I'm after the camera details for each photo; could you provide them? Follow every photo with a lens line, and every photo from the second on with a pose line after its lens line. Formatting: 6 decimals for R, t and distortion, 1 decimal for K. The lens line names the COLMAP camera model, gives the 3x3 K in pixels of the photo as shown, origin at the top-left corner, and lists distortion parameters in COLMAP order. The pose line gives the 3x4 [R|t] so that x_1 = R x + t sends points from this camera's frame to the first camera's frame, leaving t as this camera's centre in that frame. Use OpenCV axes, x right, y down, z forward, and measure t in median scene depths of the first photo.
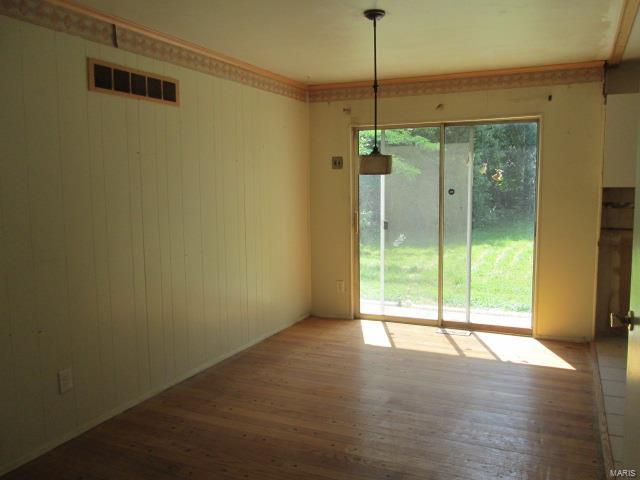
lens RADIAL K [[533.2, 0, 320.0], [0, 533.2, 240.0], [0, 0, 1]] dist [-0.041616, 0.006008]
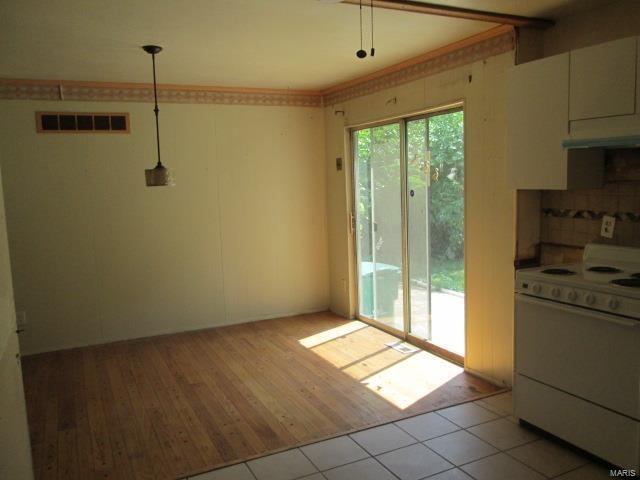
lens RADIAL K [[533.2, 0, 320.0], [0, 533.2, 240.0], [0, 0, 1]] dist [-0.041616, 0.006008]
pose [[0.773468, 0.054574, -0.631482, 0.793337], [-0.041213, 0.998508, 0.035814, -0.042007], [0.632495, -0.001676, 0.774563, 0.225783]]
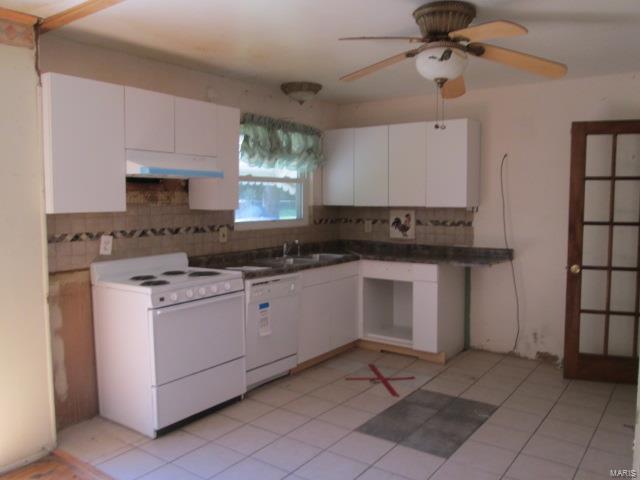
lens RADIAL K [[533.2, 0, 320.0], [0, 533.2, 240.0], [0, 0, 1]] dist [-0.041616, 0.006008]
pose [[0.194554, -0.074176, 0.978083, -0.037719], [0.106098, 0.992878, 0.054194, -0.066106], [-0.975137, 0.093229, 0.201038, 0.534419]]
